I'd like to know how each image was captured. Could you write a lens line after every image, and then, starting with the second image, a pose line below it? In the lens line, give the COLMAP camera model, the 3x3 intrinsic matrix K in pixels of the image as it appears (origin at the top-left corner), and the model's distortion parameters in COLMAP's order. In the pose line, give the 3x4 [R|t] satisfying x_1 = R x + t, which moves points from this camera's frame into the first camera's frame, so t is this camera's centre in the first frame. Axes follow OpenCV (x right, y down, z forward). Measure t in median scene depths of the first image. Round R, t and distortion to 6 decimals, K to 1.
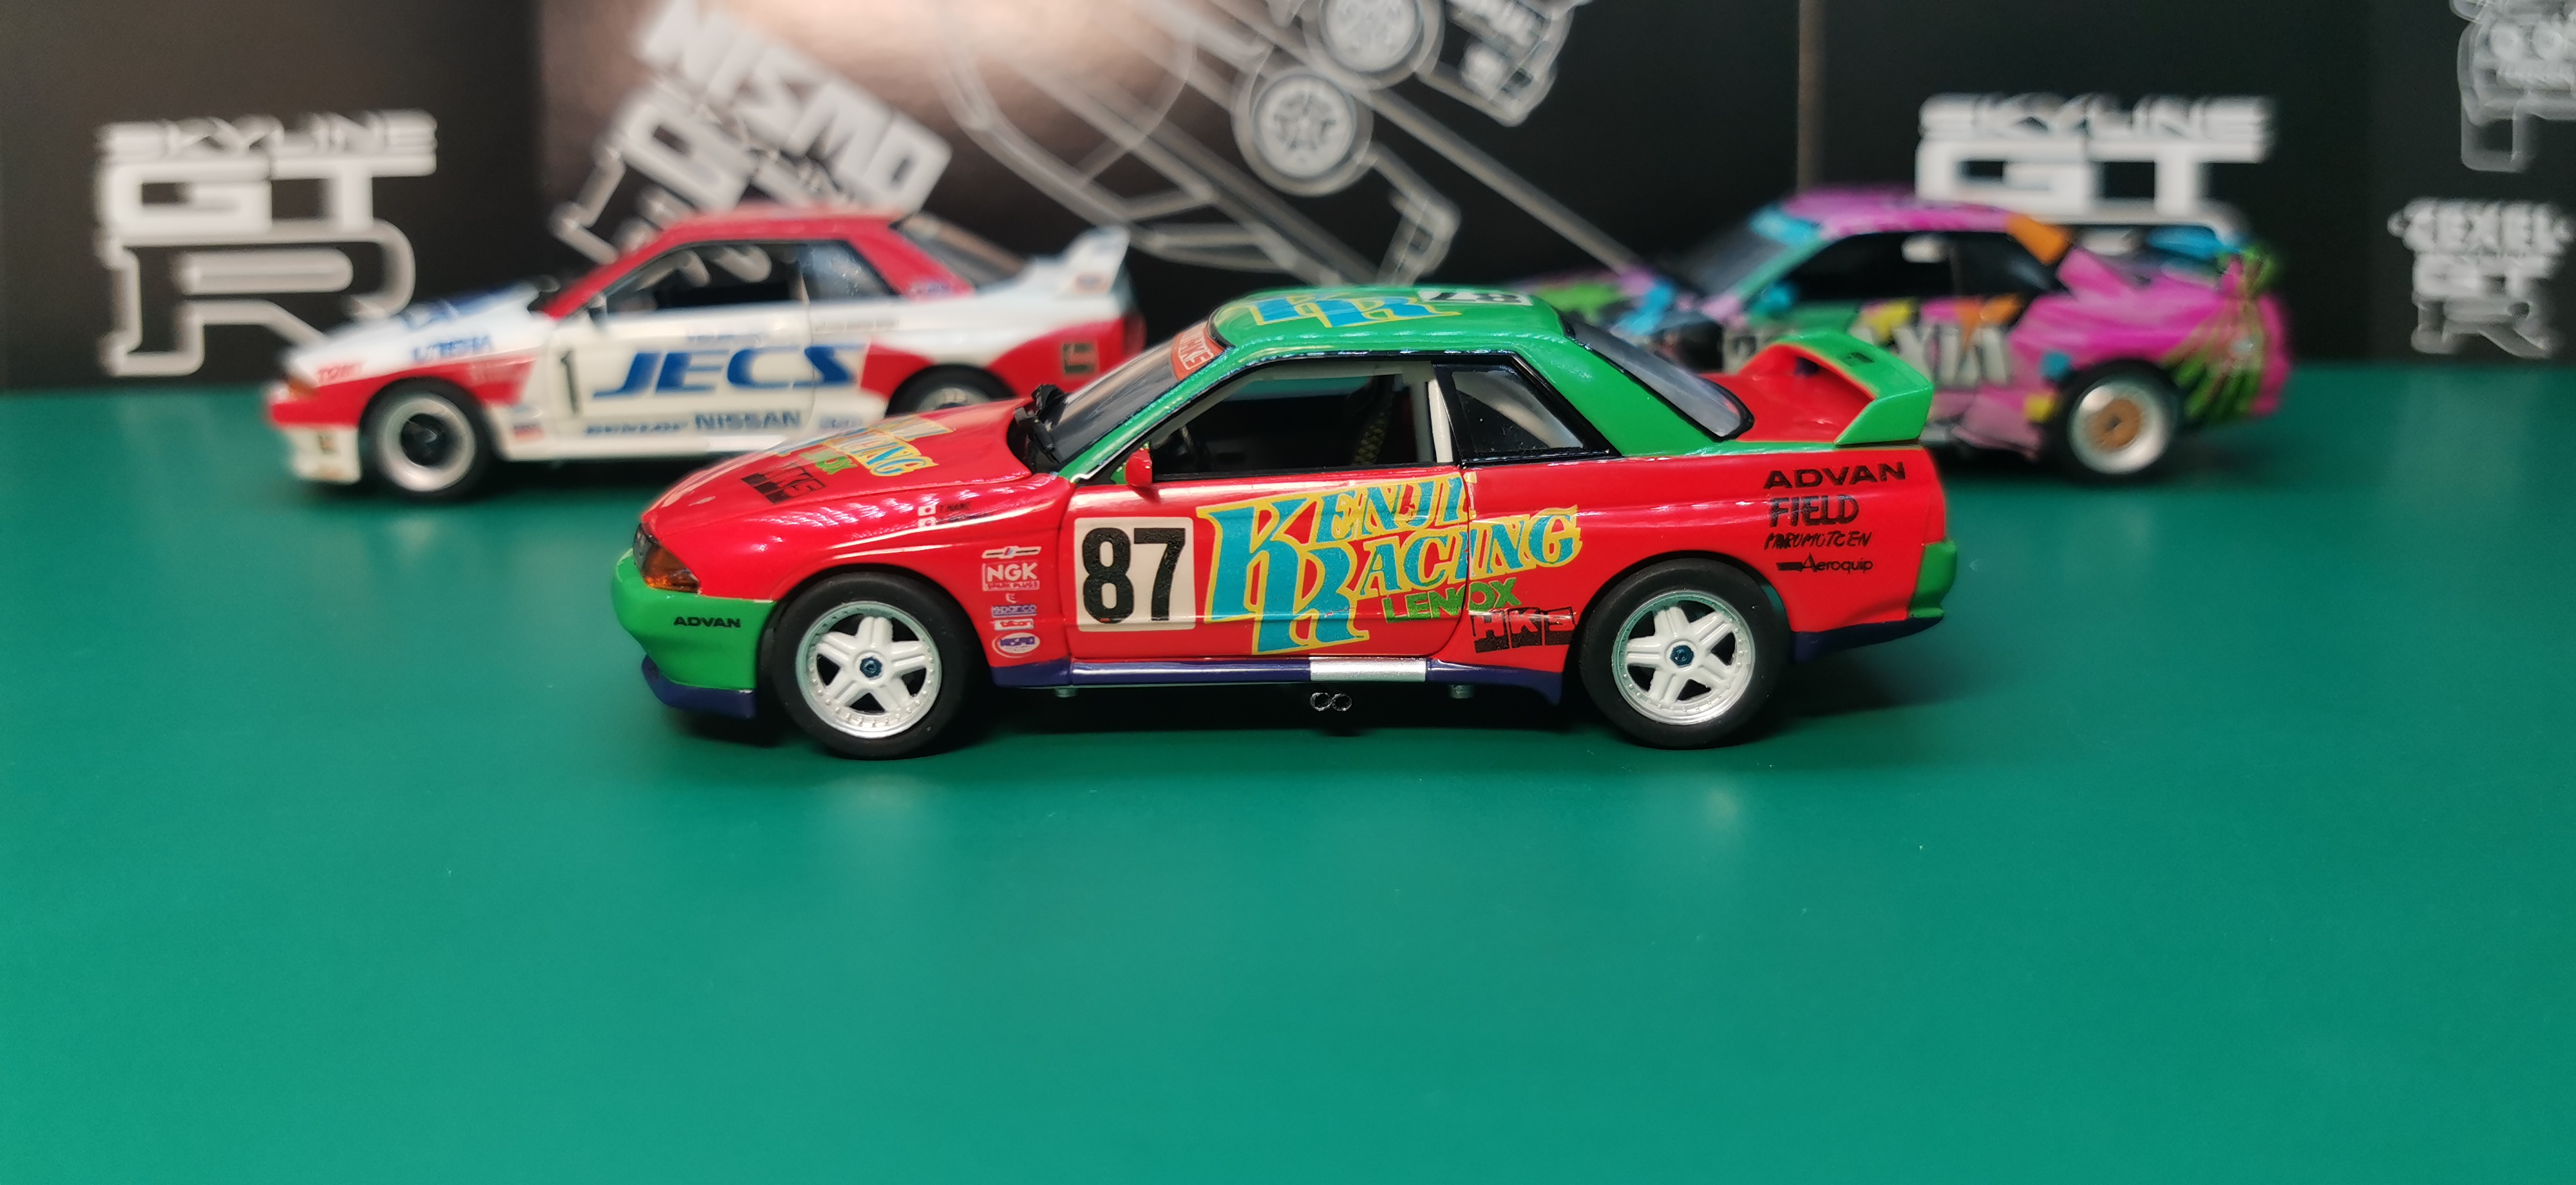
lens RADIAL K [[2044.2, 0, 1294.9], [0, 2044.2, 583.1], [0, 0, 1]] dist [-0.078704, -0.017638]
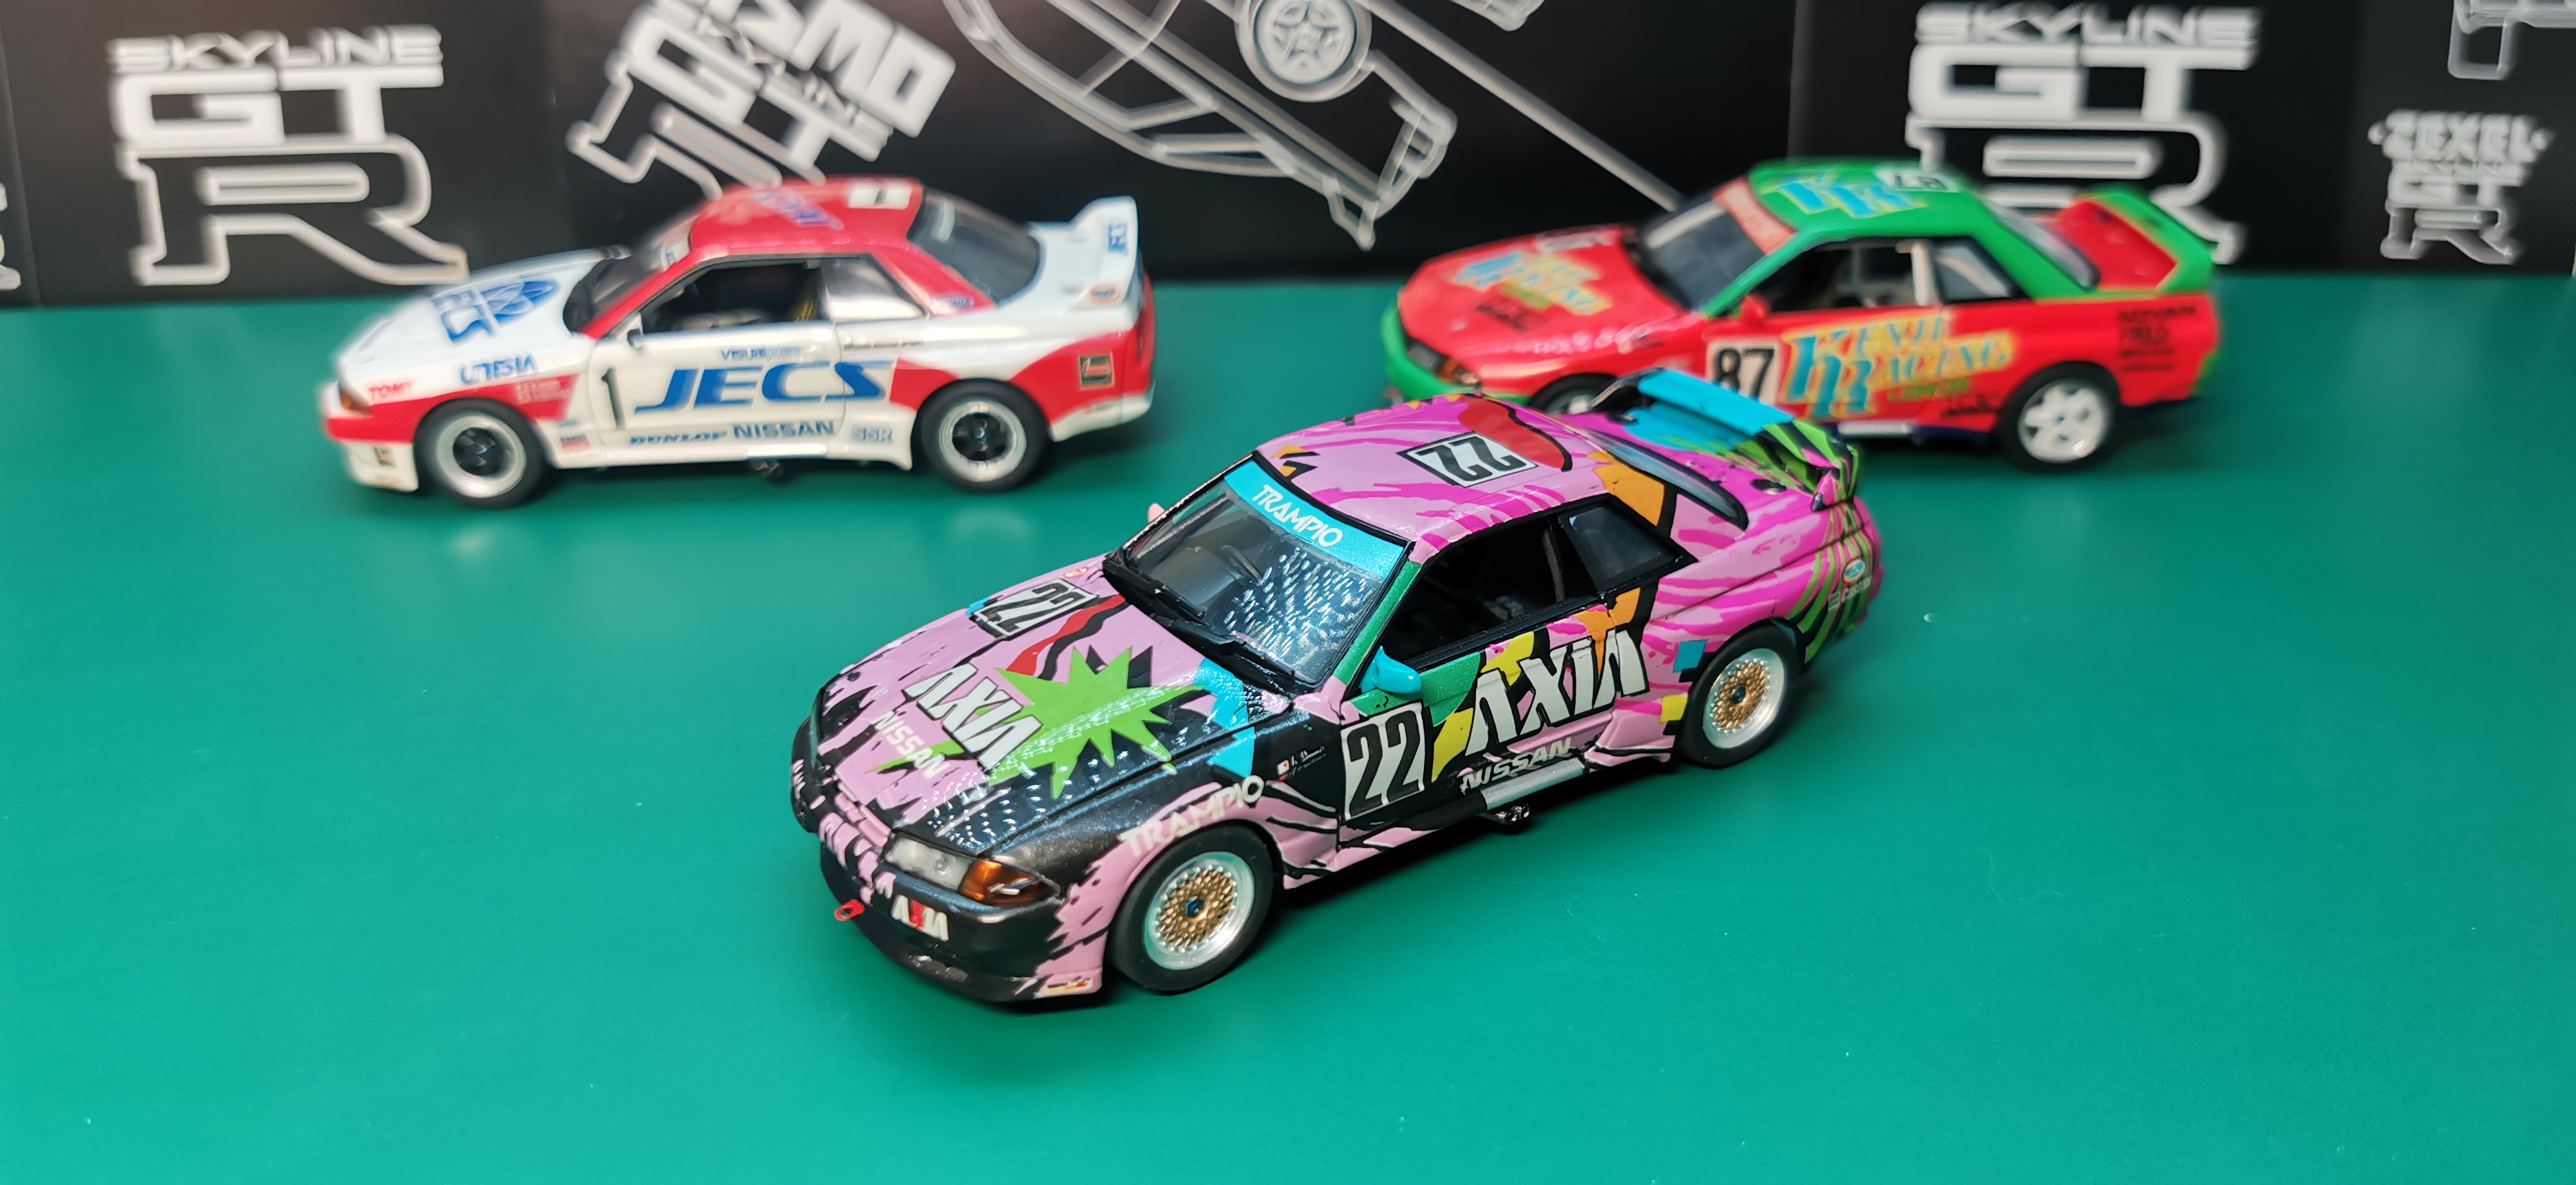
lens RADIAL K [[2044.2, 0, 1293.5], [0, 2044.2, 581.8], [0, 0, 1]] dist [-0.078704, -0.017638]
pose [[0.999976, -0.003609, 0.005908, -0.008268], [0.002358, 0.979911, 0.199419, -0.165237], [-0.006509, -0.199400, 0.979896, -0.041683]]
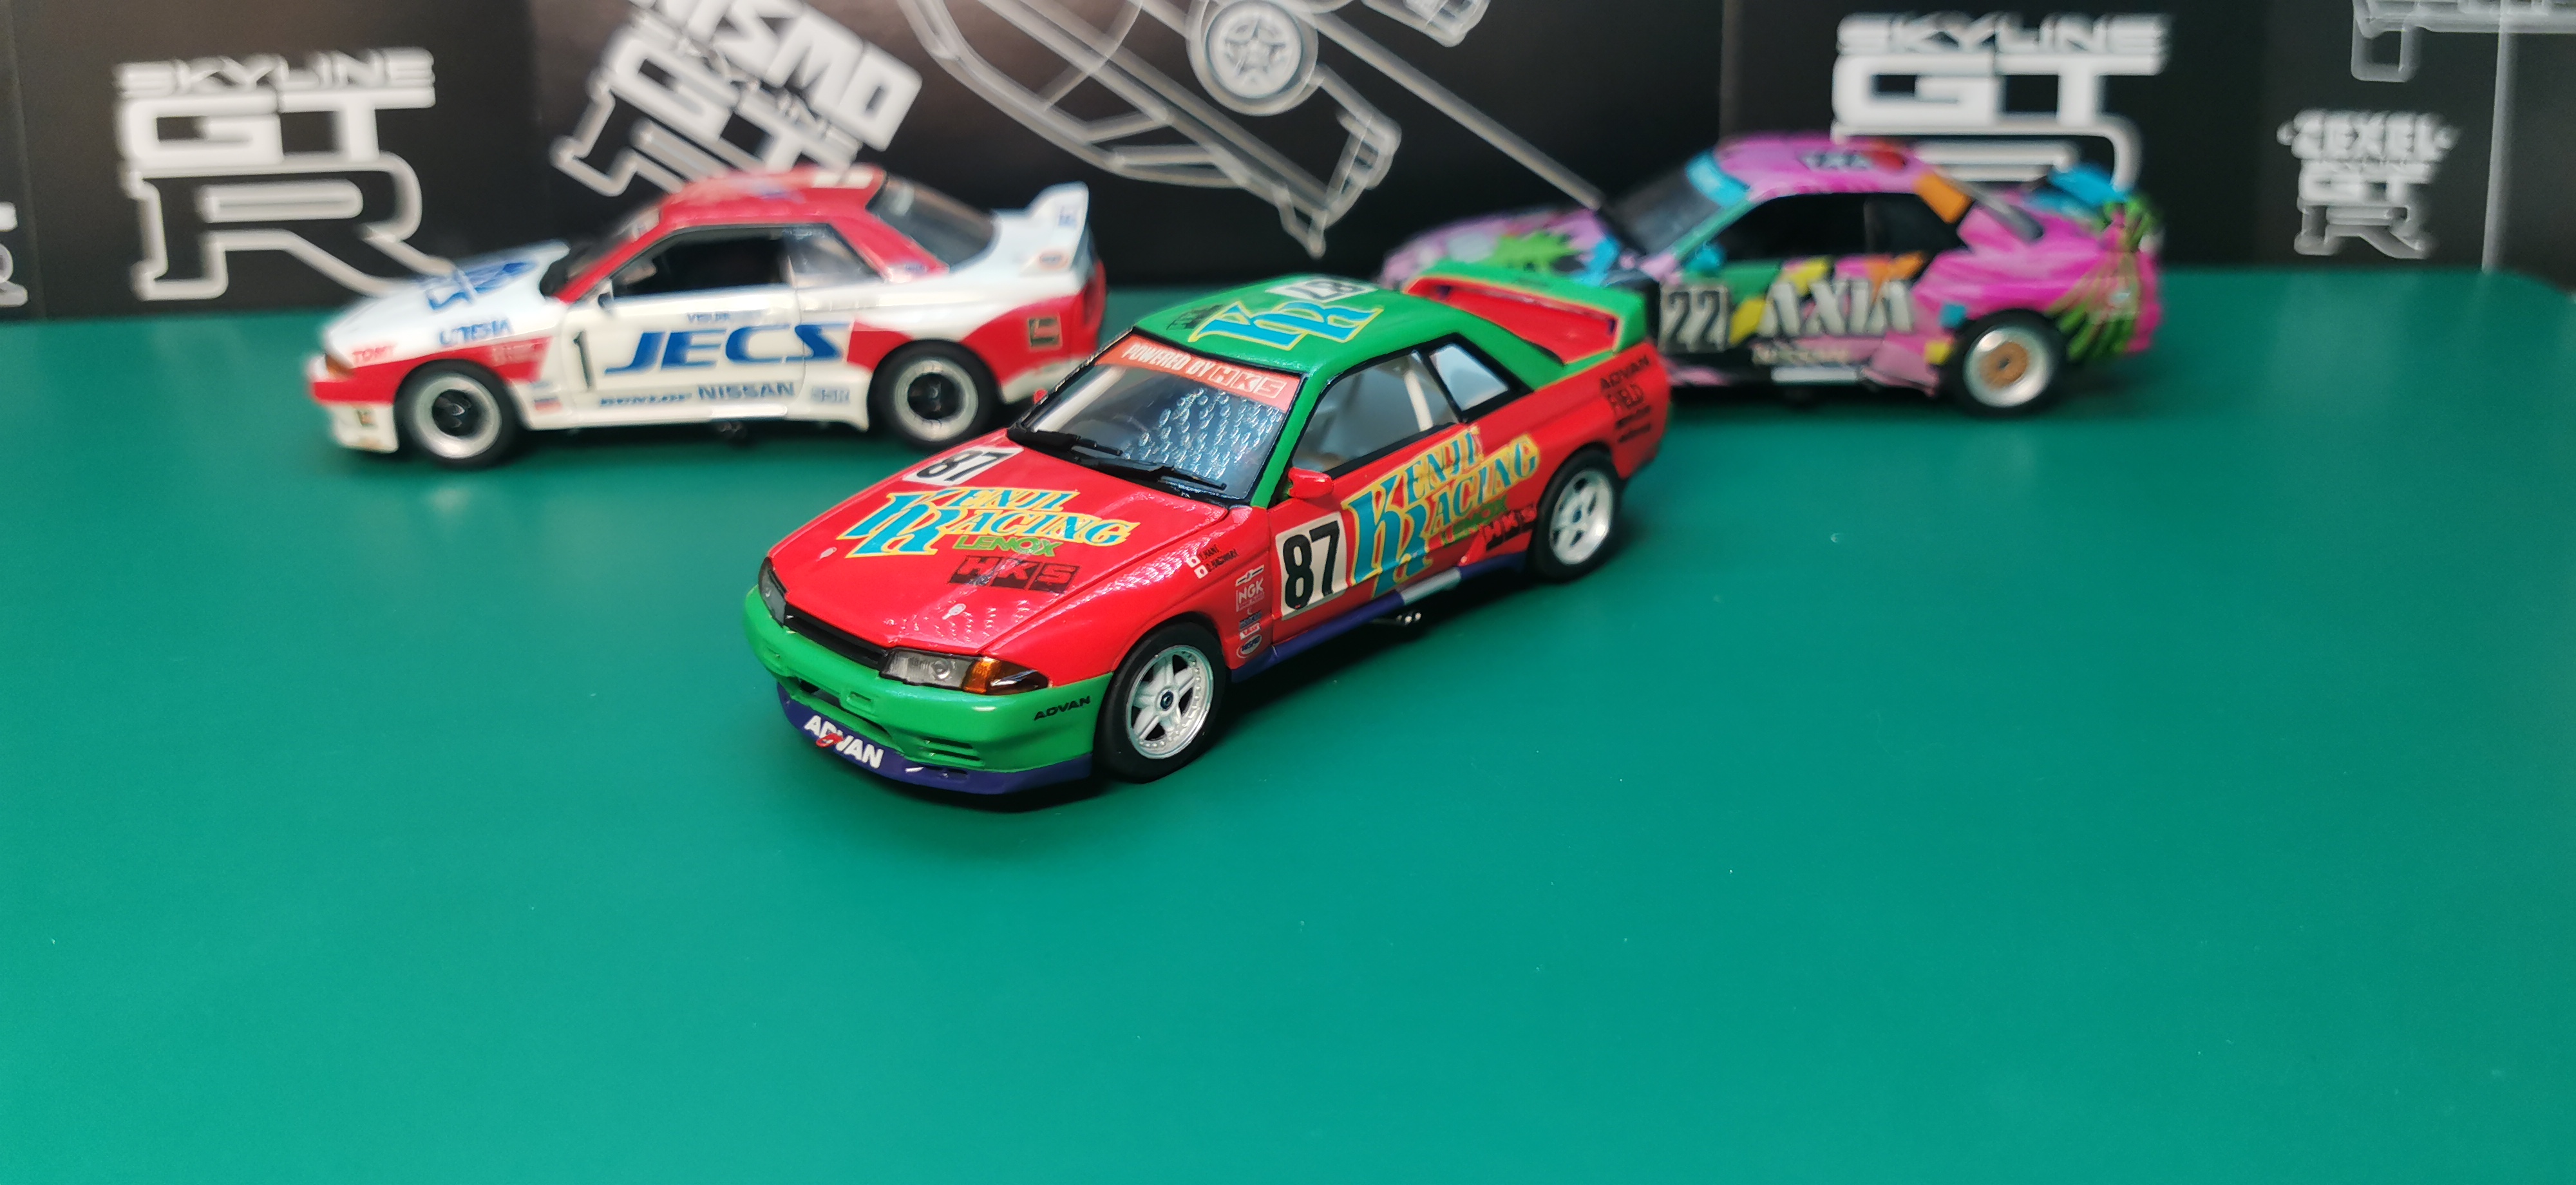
lens RADIAL K [[2044.2, 0, 1294.3], [0, 2044.2, 574.0], [0, 0, 1]] dist [-0.078704, -0.017638]
pose [[0.999922, -0.011568, 0.004781, 0.017743], [0.010860, 0.991688, 0.128205, -0.093027], [-0.006225, -0.128143, 0.991736, -0.087084]]
